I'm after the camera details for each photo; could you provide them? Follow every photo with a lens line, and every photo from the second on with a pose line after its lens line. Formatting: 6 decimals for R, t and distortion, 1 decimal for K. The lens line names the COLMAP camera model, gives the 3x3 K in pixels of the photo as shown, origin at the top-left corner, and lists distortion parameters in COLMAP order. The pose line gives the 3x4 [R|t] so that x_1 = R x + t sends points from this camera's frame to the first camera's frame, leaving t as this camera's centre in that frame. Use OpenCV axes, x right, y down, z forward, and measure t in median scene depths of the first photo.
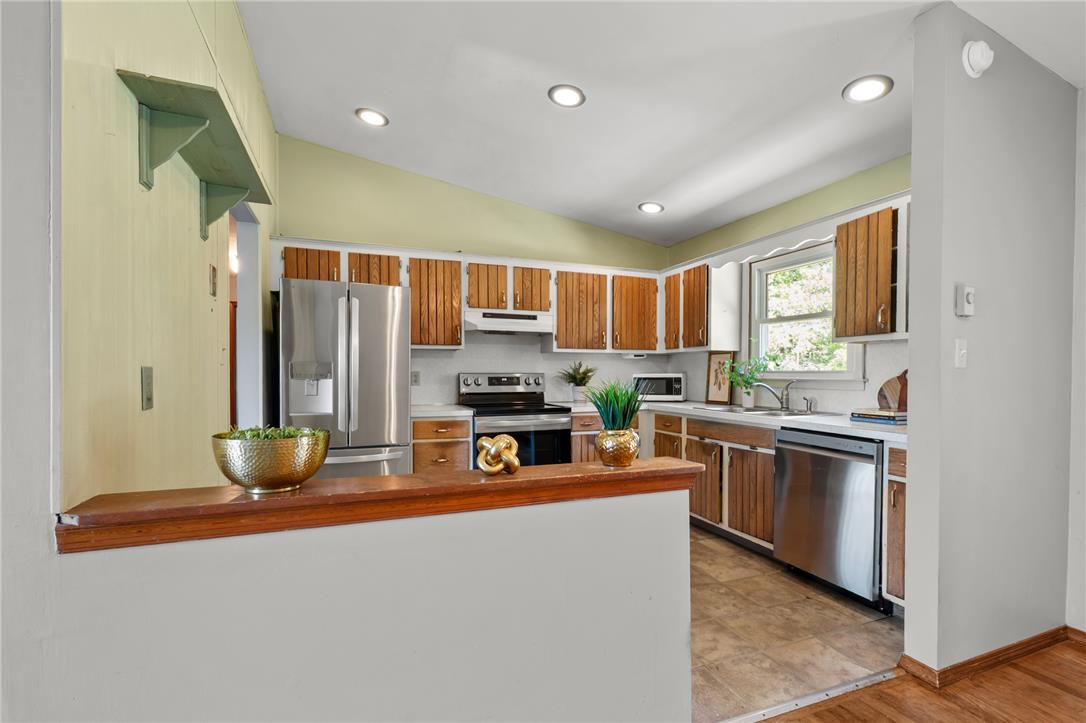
lens RADIAL K [[499.9, 0, 549.0], [0, 499.9, 381.1], [0, 0, 1]] dist [0.001336, -0.000239]
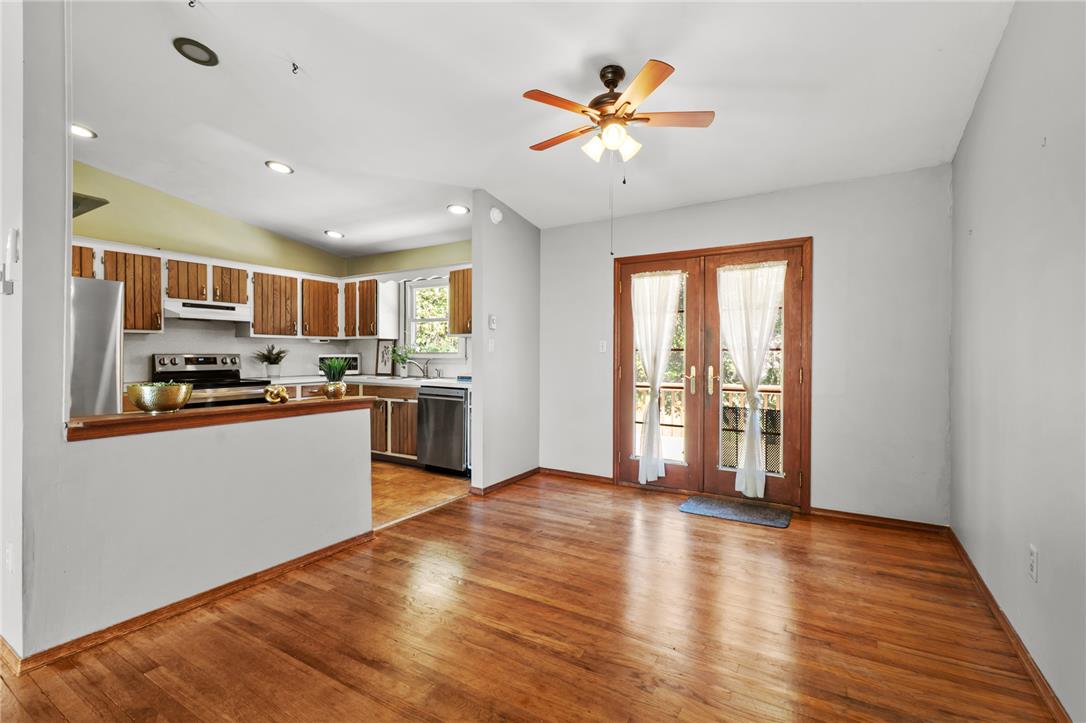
lens RADIAL K [[487.1, 0, 547.4], [0, 487.1, 357.3], [0, 0, 1]] dist [0.002394, -0.000036]
pose [[0.798657, -0.004490, 0.601769, -0.136968], [0.009013, 0.999949, -0.004502, 0.004296], [-0.601719, 0.009019, 0.798657, -0.422036]]
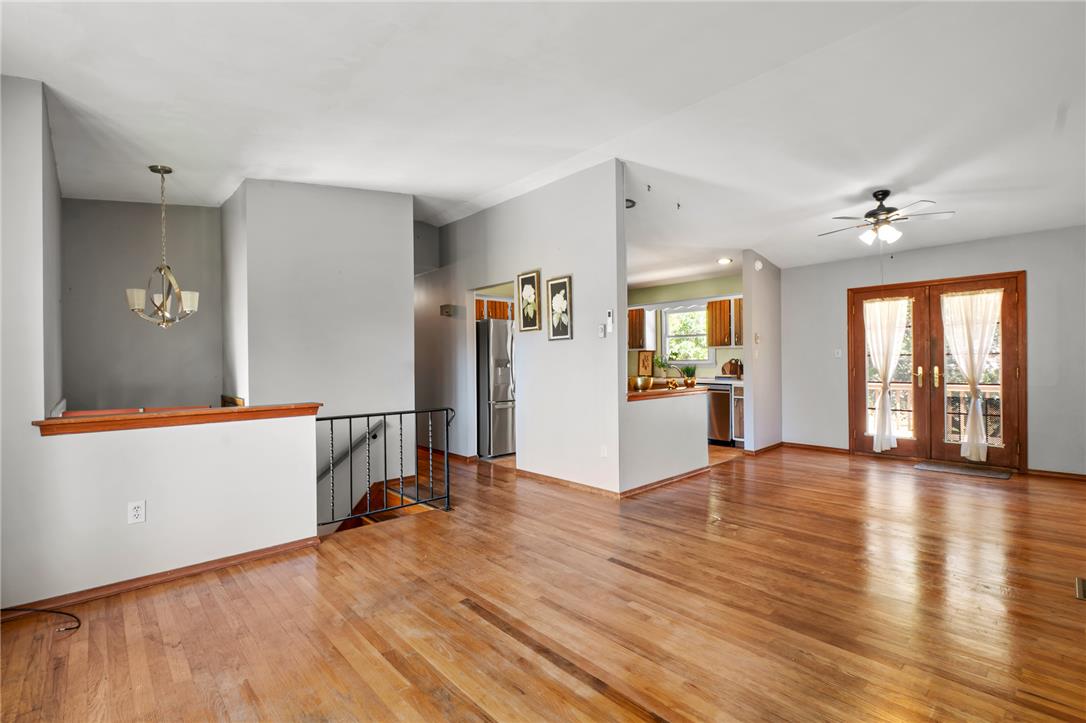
lens RADIAL K [[484.8, 0, 543.0], [0, 484.8, 361.5], [0, 0, 1]] dist [-0.001001, -0.000766]
pose [[0.933009, -0.014719, 0.359551, -0.768350], [0.020795, 0.999699, -0.013037, 0.001804], [-0.359251, 0.019640, 0.933034, -0.689975]]
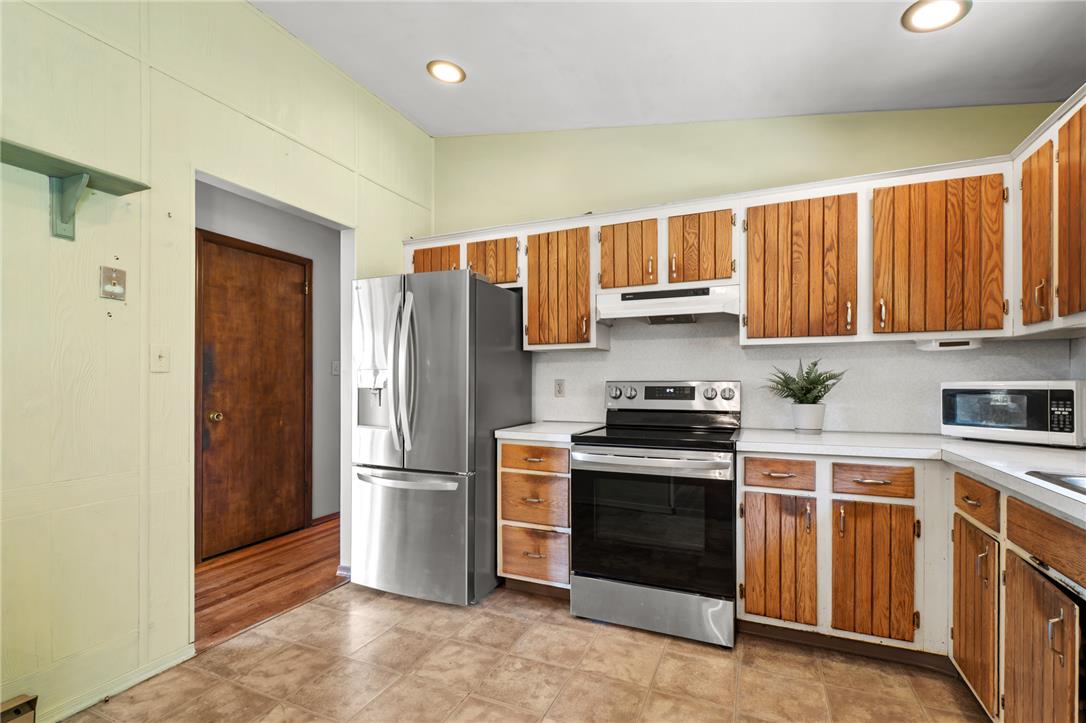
lens RADIAL K [[495.1, 0, 543.7], [0, 495.1, 382.7], [0, 0, 1]] dist [0.003032, 0.000149]
pose [[0.701101, -0.000725, -0.713061, 0.277315], [-0.009386, 0.999903, -0.010246, -0.005591], [0.713000, 0.013876, 0.701027, 0.440071]]
